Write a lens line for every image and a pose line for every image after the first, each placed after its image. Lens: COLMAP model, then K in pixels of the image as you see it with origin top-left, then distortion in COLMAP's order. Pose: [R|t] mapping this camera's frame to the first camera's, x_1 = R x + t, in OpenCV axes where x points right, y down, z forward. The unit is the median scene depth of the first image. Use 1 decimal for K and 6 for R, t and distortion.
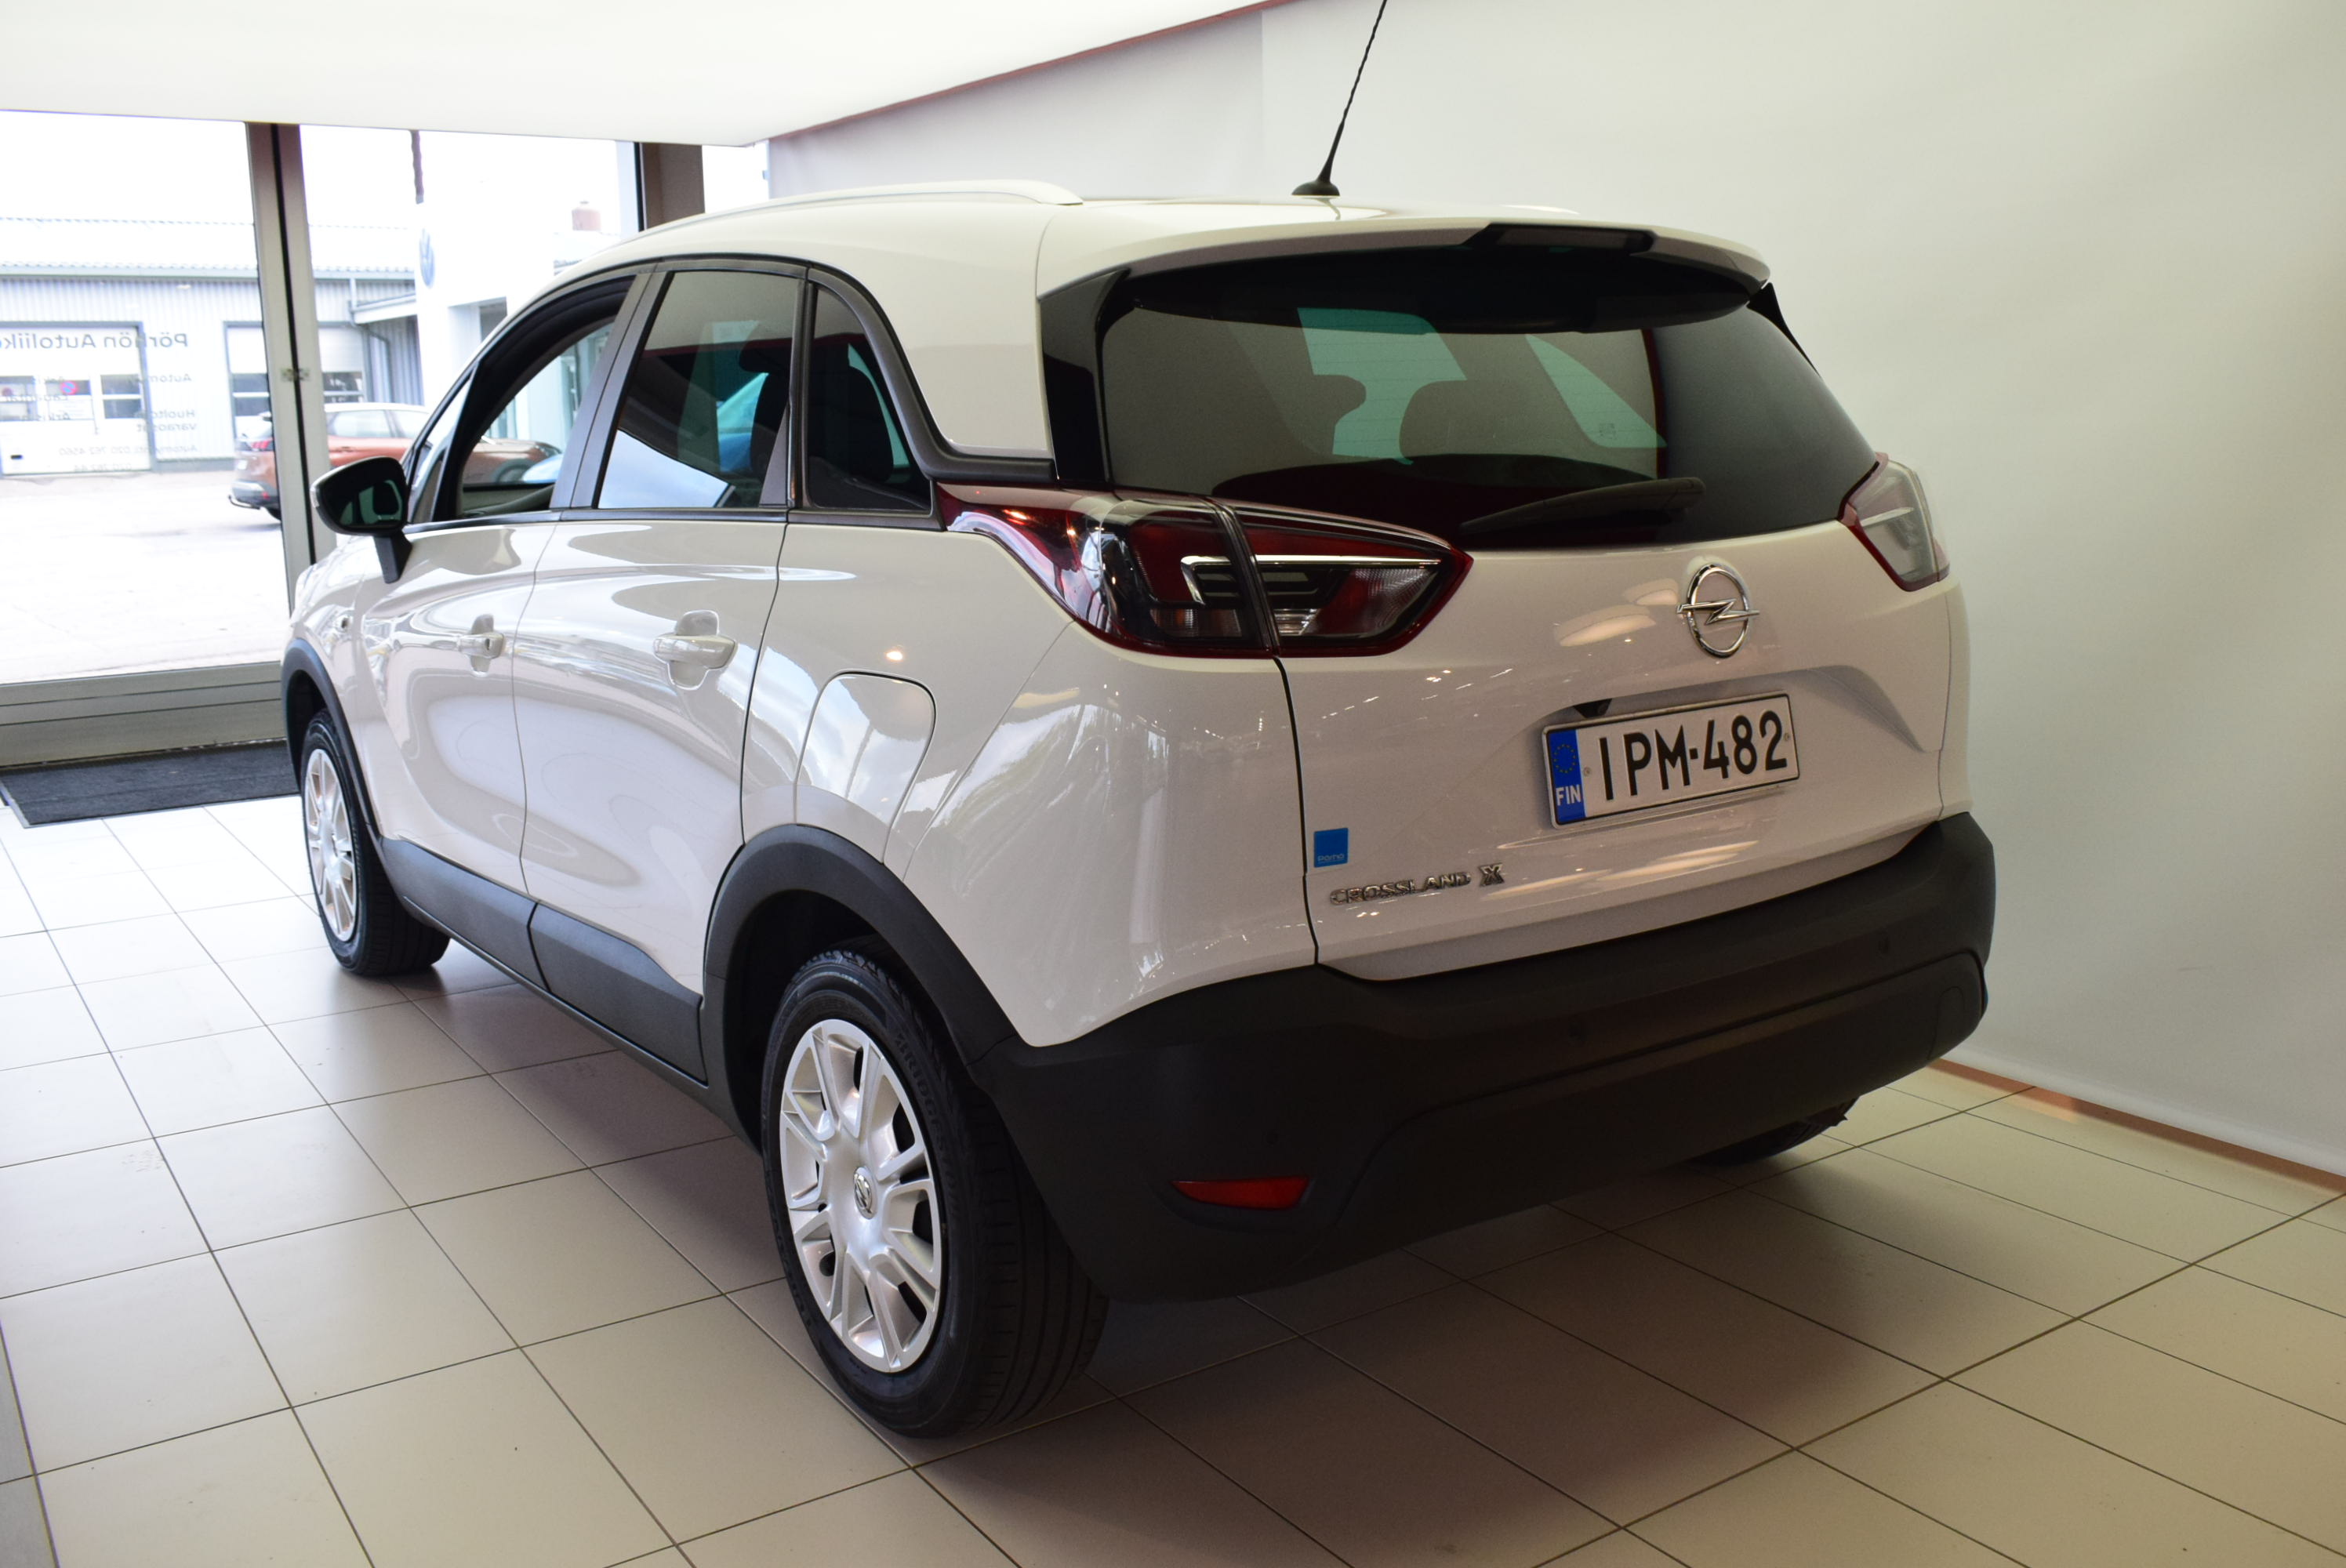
lens RADIAL K [[2042.0, 0, 1173.0], [0, 2042.0, 784.0], [0, 0, 1]] dist [-0.044513, -0.002082]
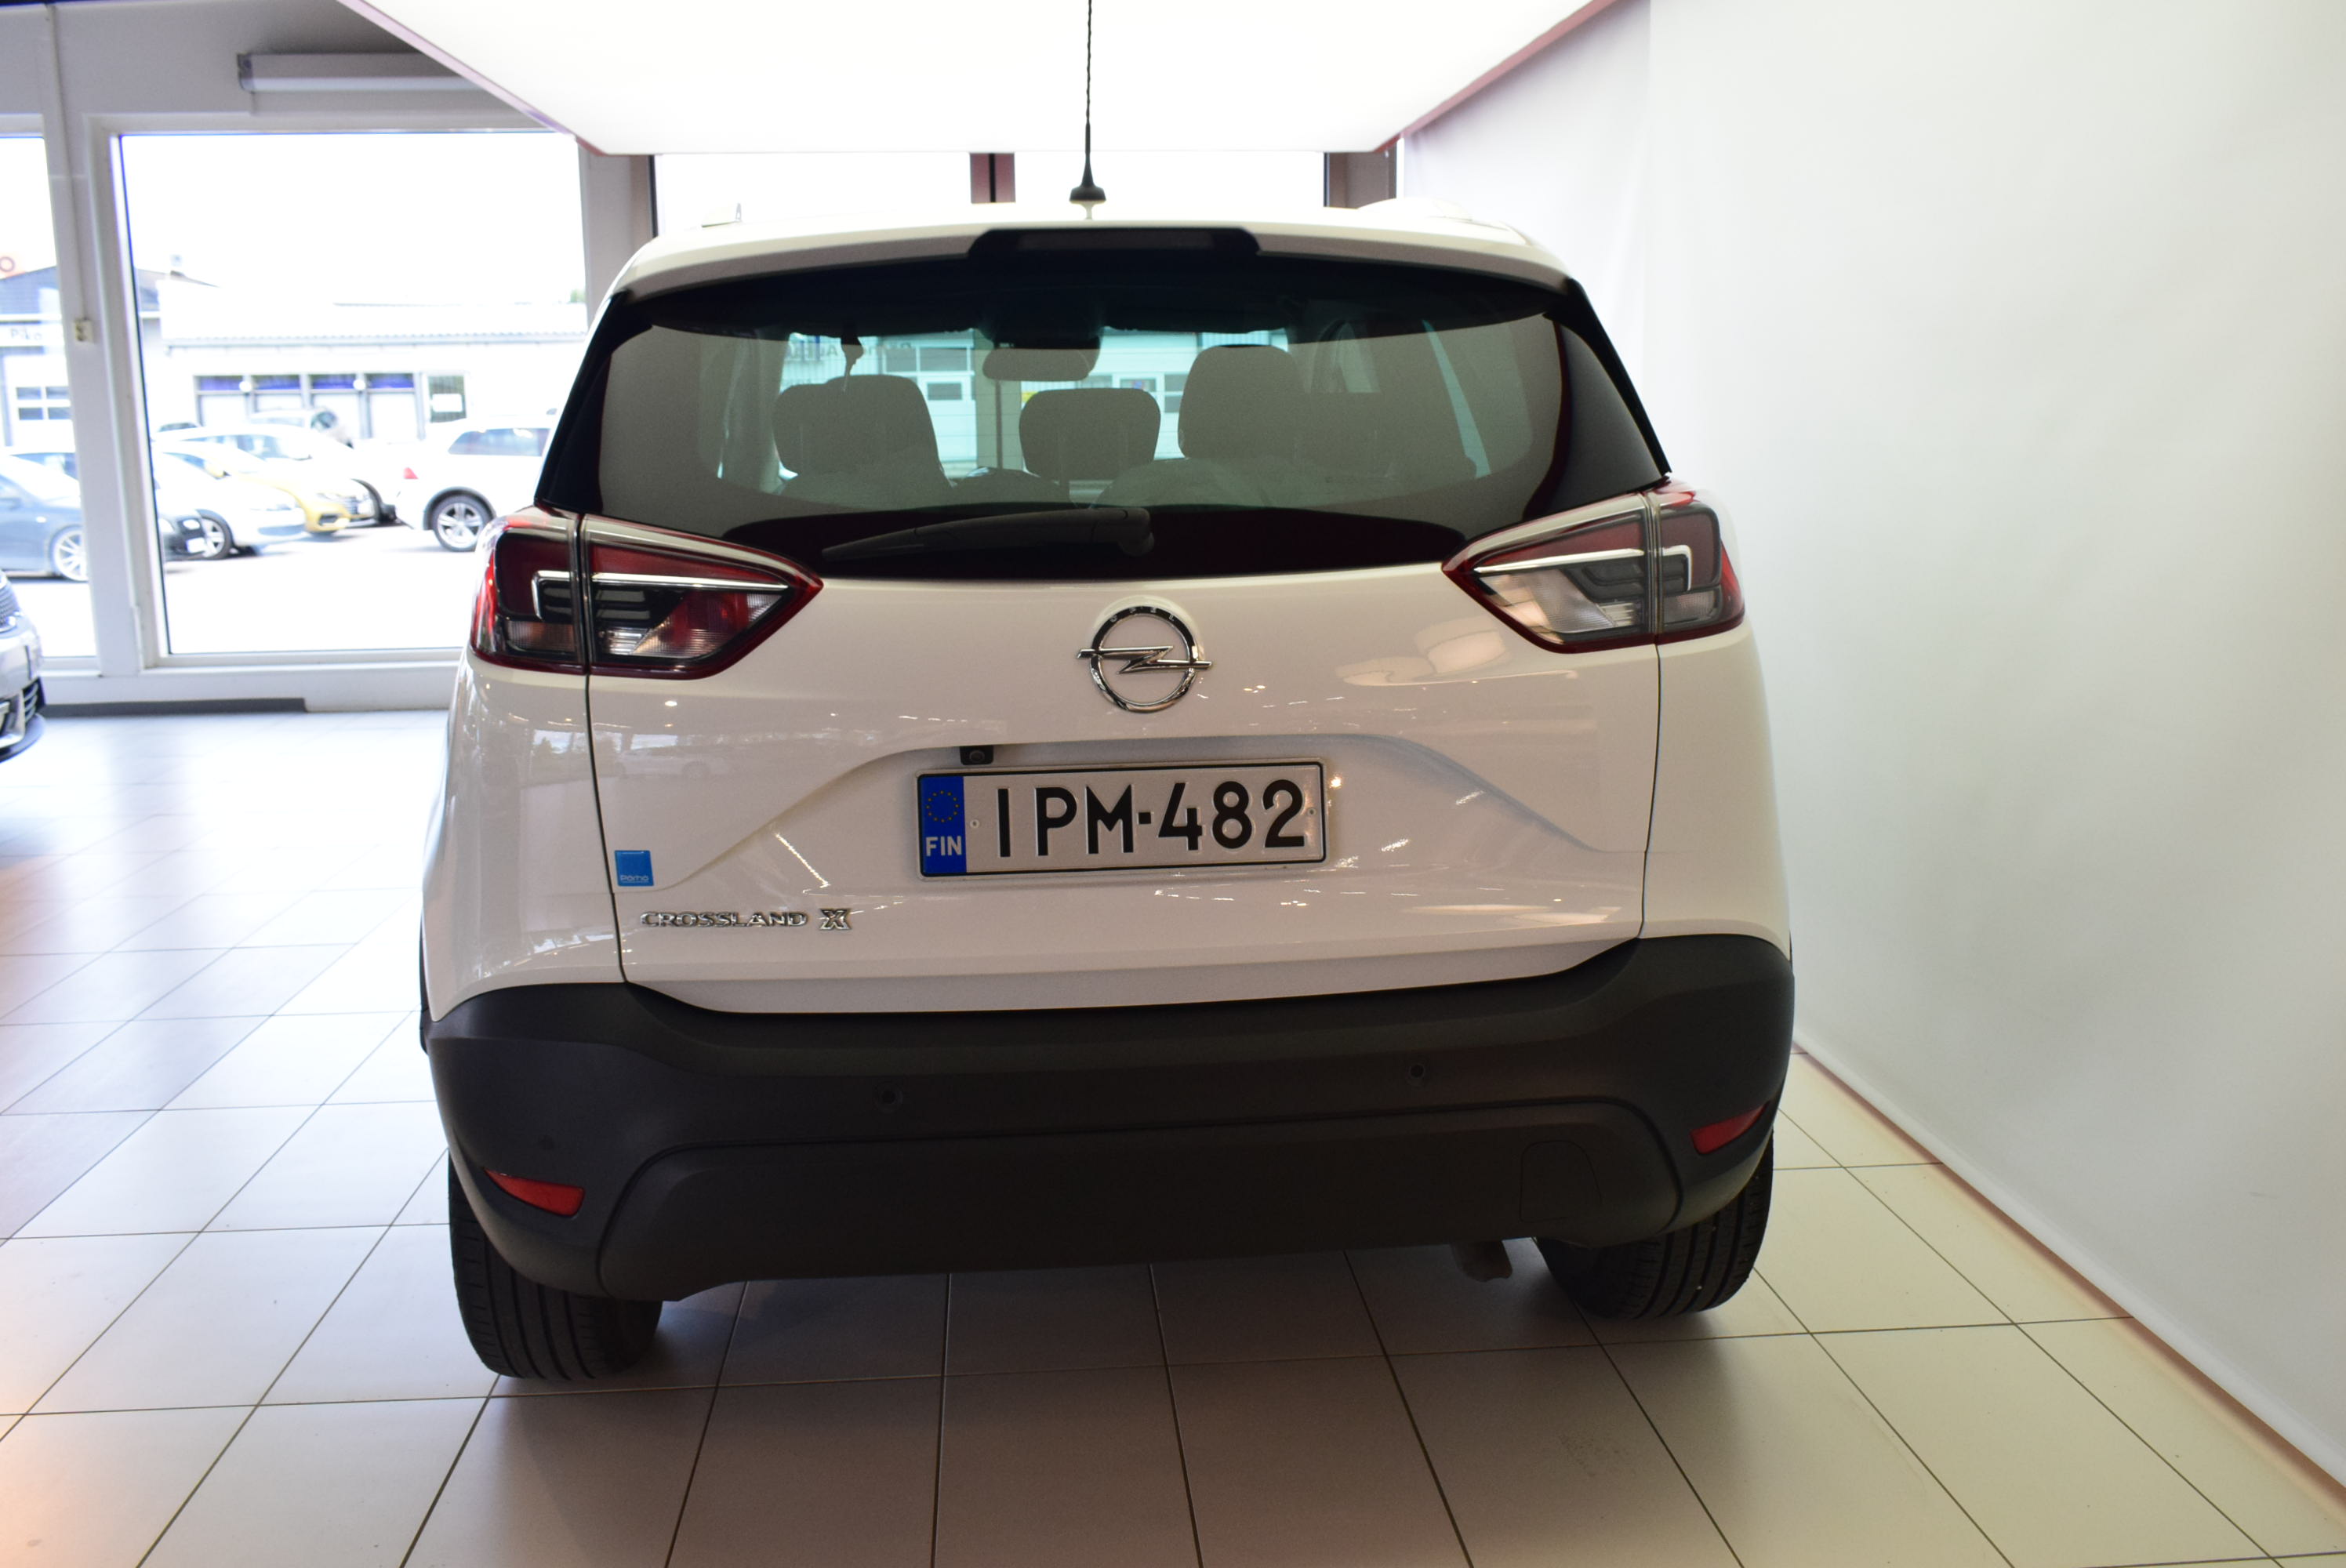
lens RADIAL K [[2059.3, 0, 1173.0], [0, 2059.3, 784.0], [0, 0, 1]] dist [-0.000454, -0.000471]
pose [[0.871036, 0.091819, -0.482561, 0.725824], [-0.093834, 0.995387, 0.020023, -0.050537], [0.482173, 0.027839, 0.875633, 0.225407]]
